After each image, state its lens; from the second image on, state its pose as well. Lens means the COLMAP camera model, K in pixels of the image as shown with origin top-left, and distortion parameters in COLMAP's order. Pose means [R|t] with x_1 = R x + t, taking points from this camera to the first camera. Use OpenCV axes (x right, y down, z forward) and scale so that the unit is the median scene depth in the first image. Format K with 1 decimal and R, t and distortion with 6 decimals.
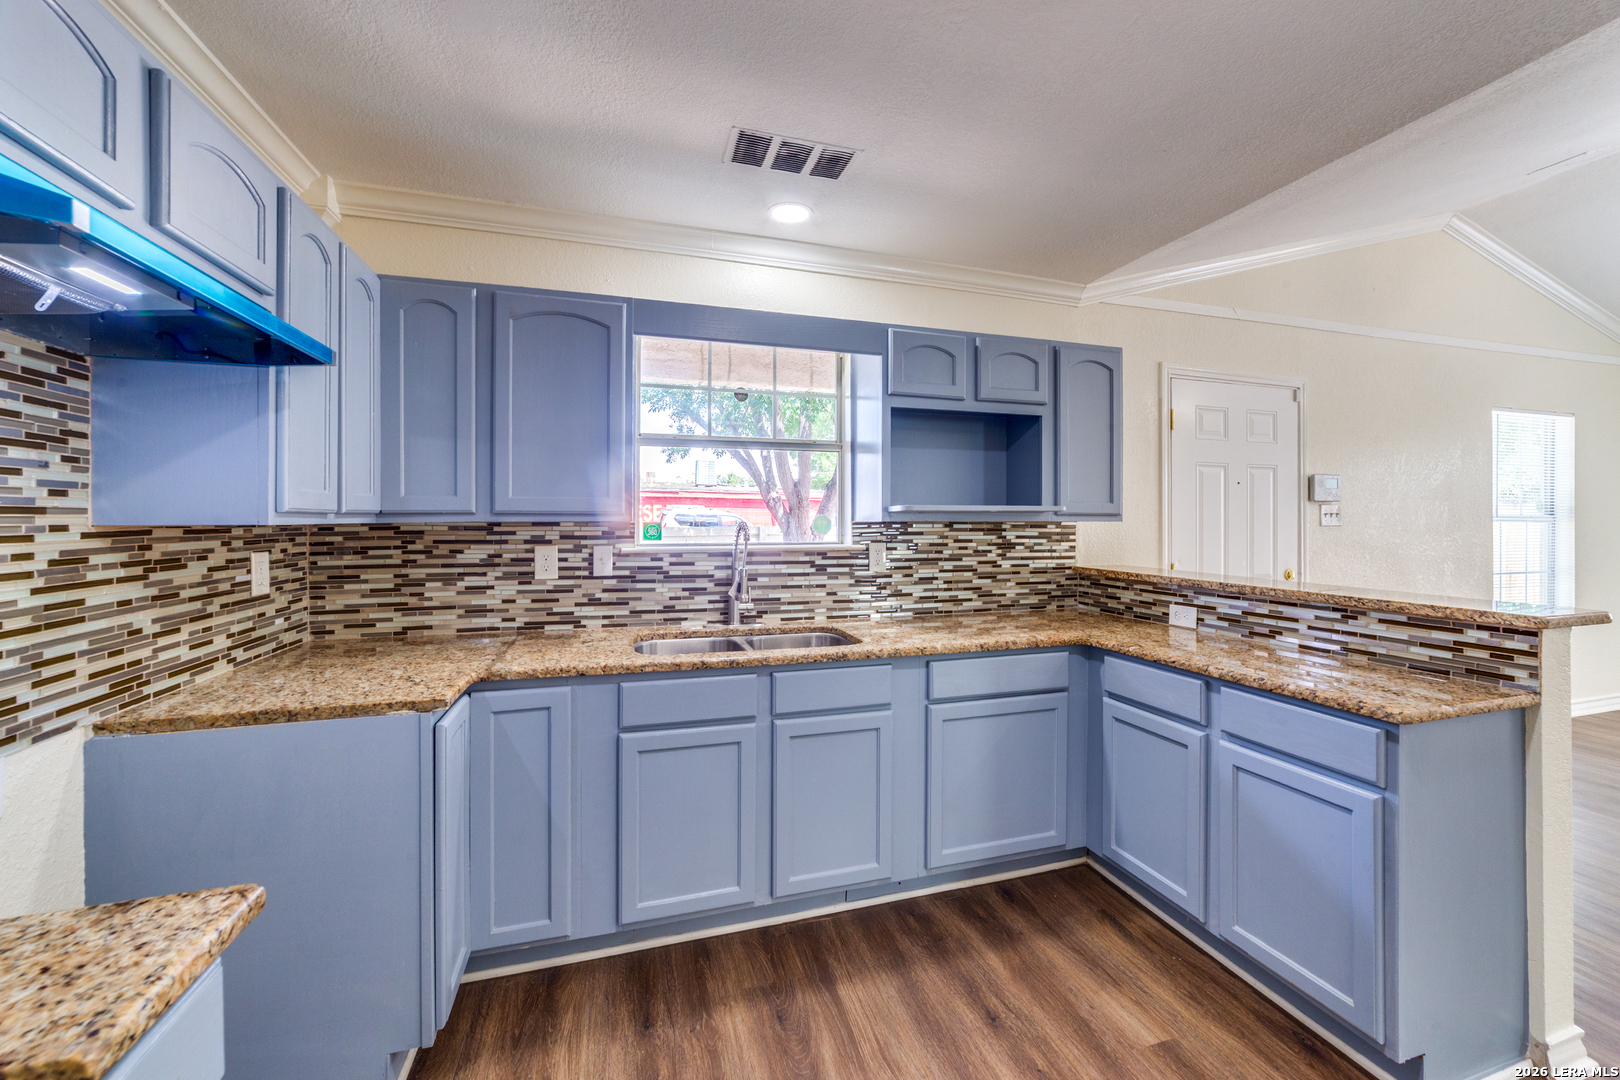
lens RADIAL K [[625.8, 0, 810.8], [0, 625.8, 520.9], [0, 0, 1]] dist [-0.021975, 0.008391]
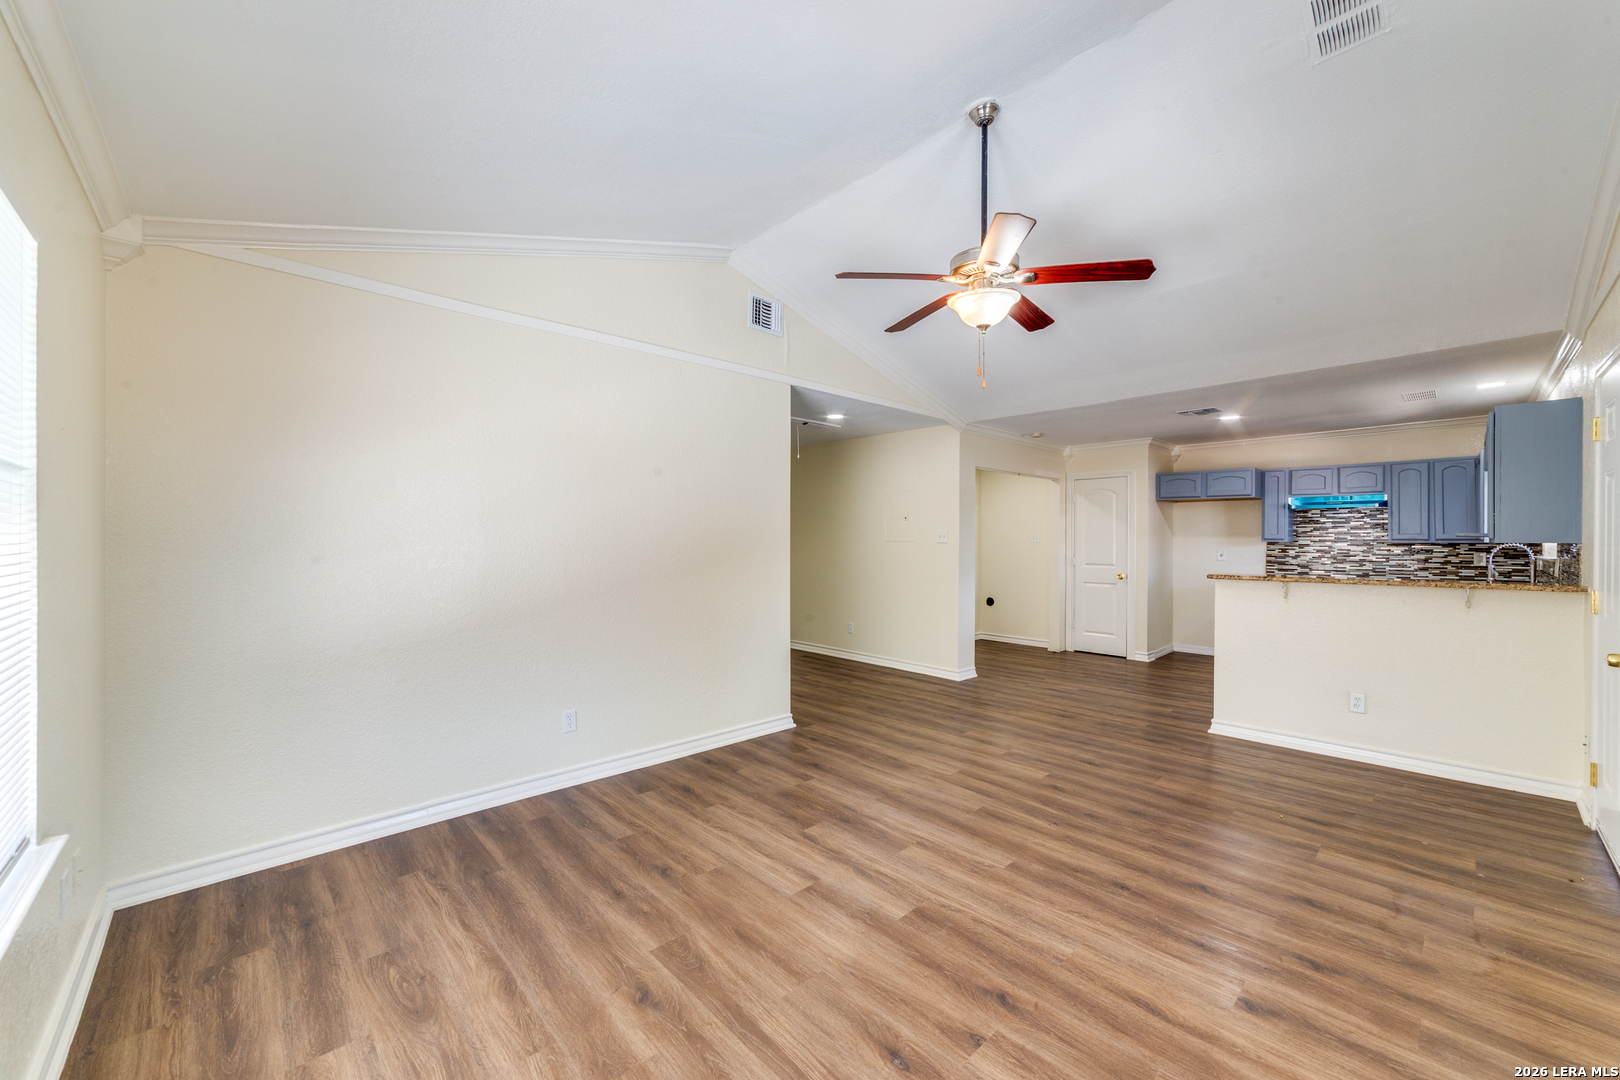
lens RADIAL K [[625.8, 0, 830.4], [0, 625.8, 534.6], [0, 0, 1]] dist [-0.021975, 0.008391]
pose [[-0.883954, -0.006834, -0.467524, 2.816309], [-0.003843, 0.999966, -0.007353, -0.002266], [0.467558, -0.004703, -0.883950, 1.826734]]
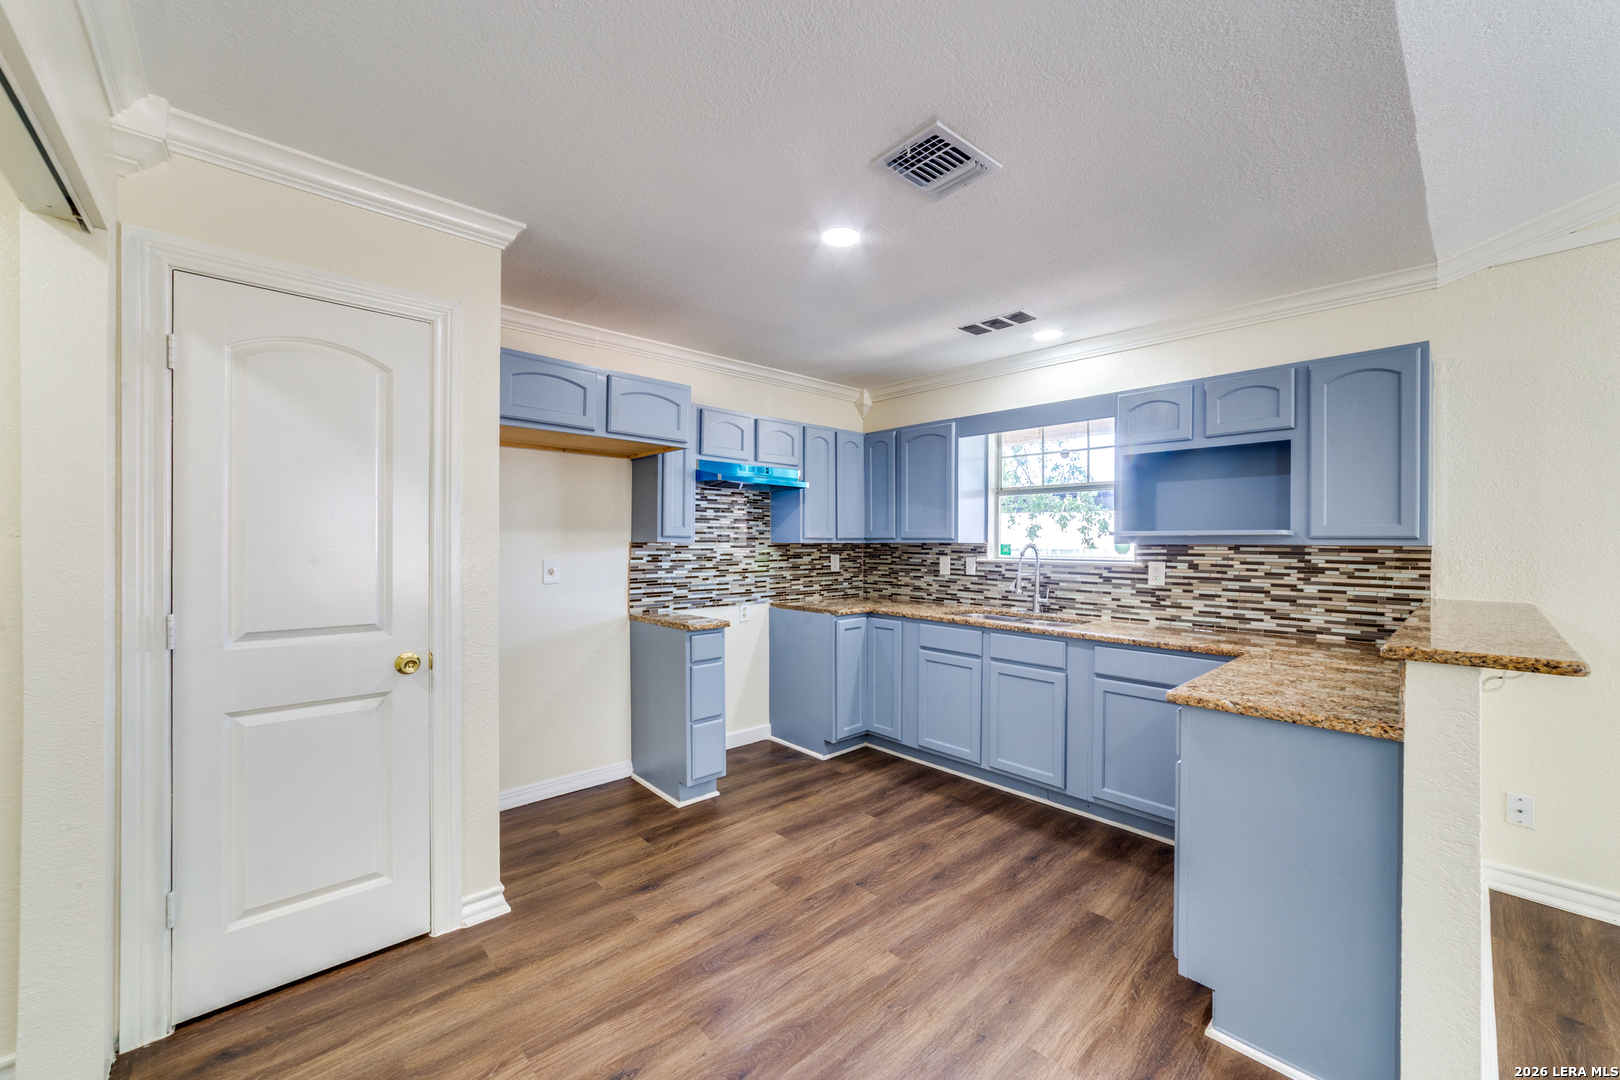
lens RADIAL K [[625.8, 0, 810.0], [0, 625.8, 543.4], [0, 0, 1]] dist [-0.021975, 0.008391]
pose [[0.434459, 0.005364, -0.900675, 1.099704], [-0.004404, 0.999983, 0.003831, -0.002159], [0.900681, 0.002302, 0.434476, -0.151210]]
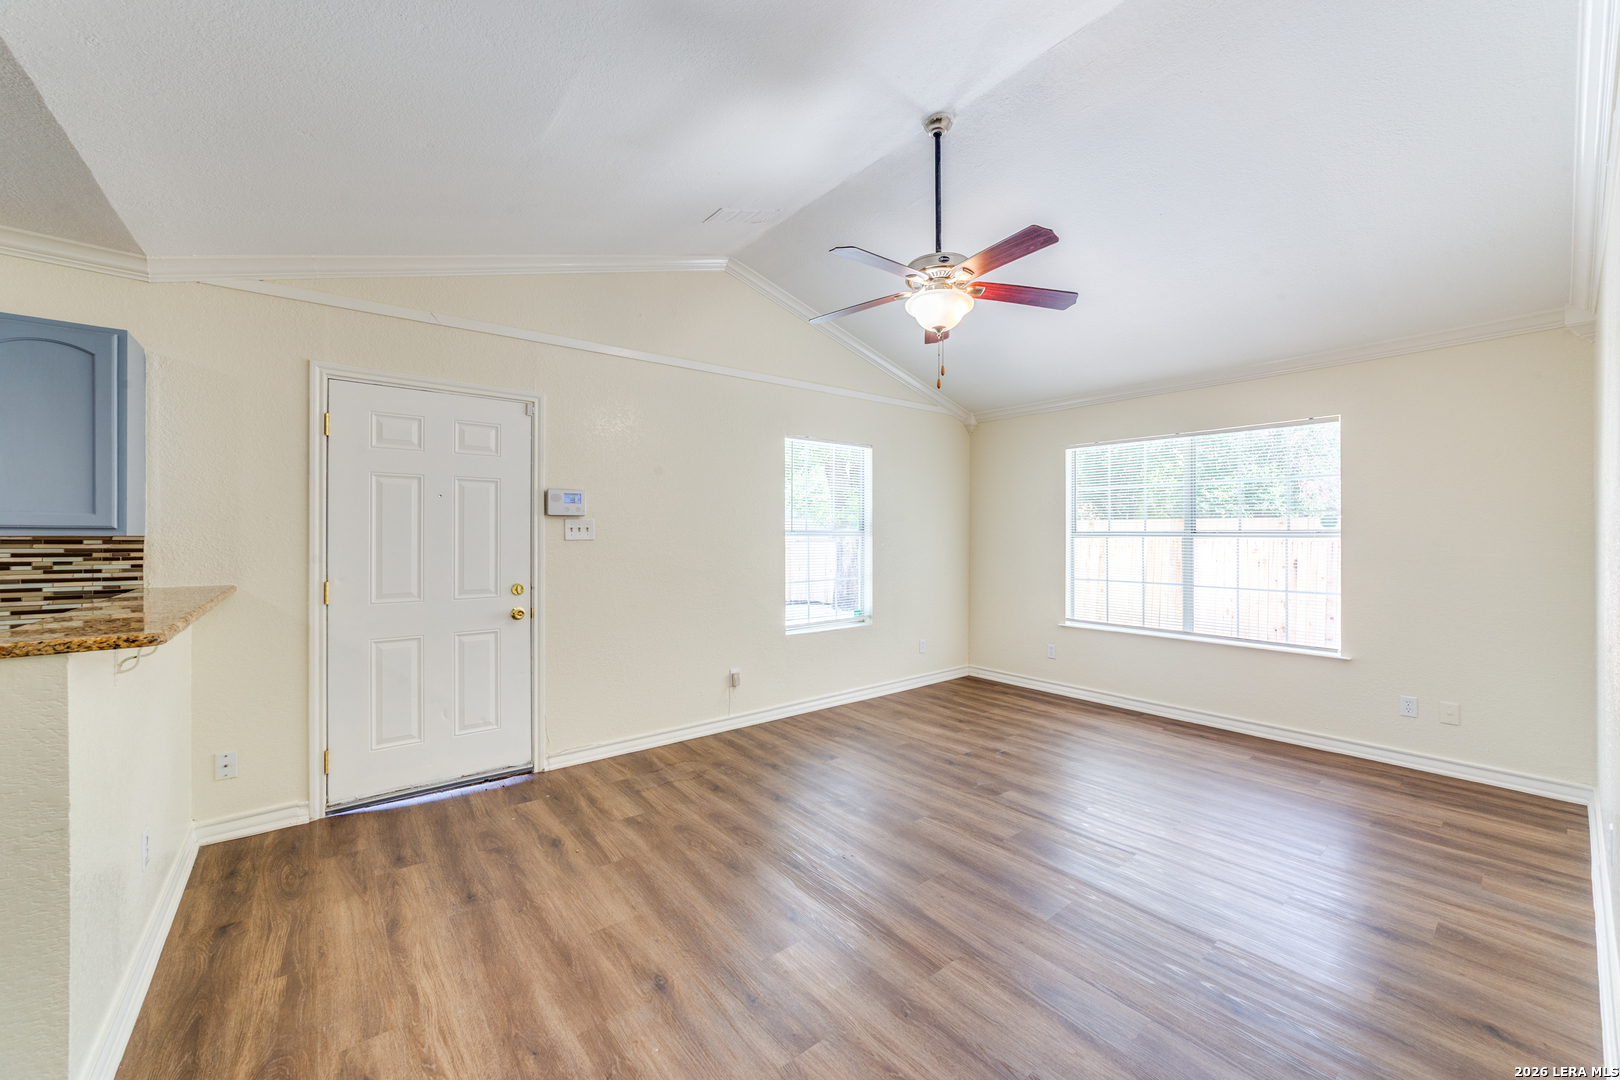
lens RADIAL K [[625.8, 0, 817.9], [0, 625.8, 535.3], [0, 0, 1]] dist [-0.021975, 0.008391]
pose [[0.925816, 0.001437, 0.377972, 1.298124], [-0.001764, 0.999998, 0.000519, -0.002446], [-0.377971, -0.001148, 0.925817, -0.161457]]
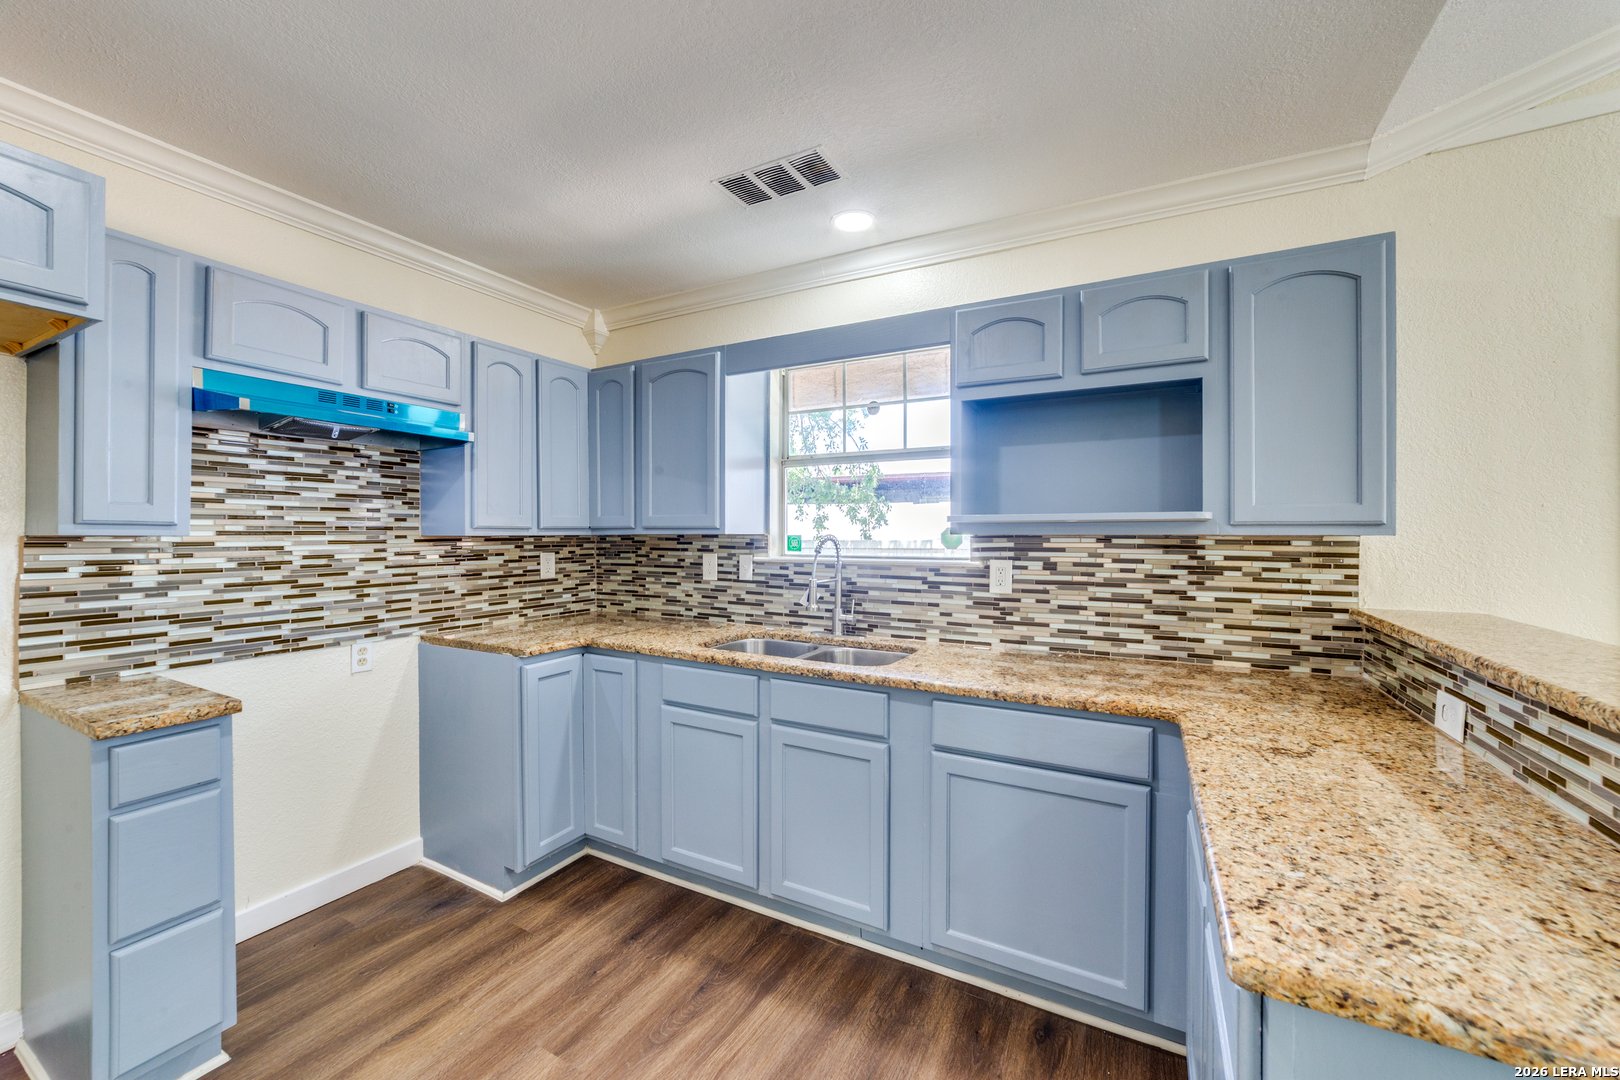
lens RADIAL K [[625.8, 0, 814.1], [0, 625.8, 533.1], [0, 0, 1]] dist [-0.021975, 0.008391]
pose [[0.706120, 0.000387, -0.708092, 0.647122], [-0.000737, 1.000000, -0.000189, -0.000941], [0.708091, 0.000656, 0.706120, 0.274006]]
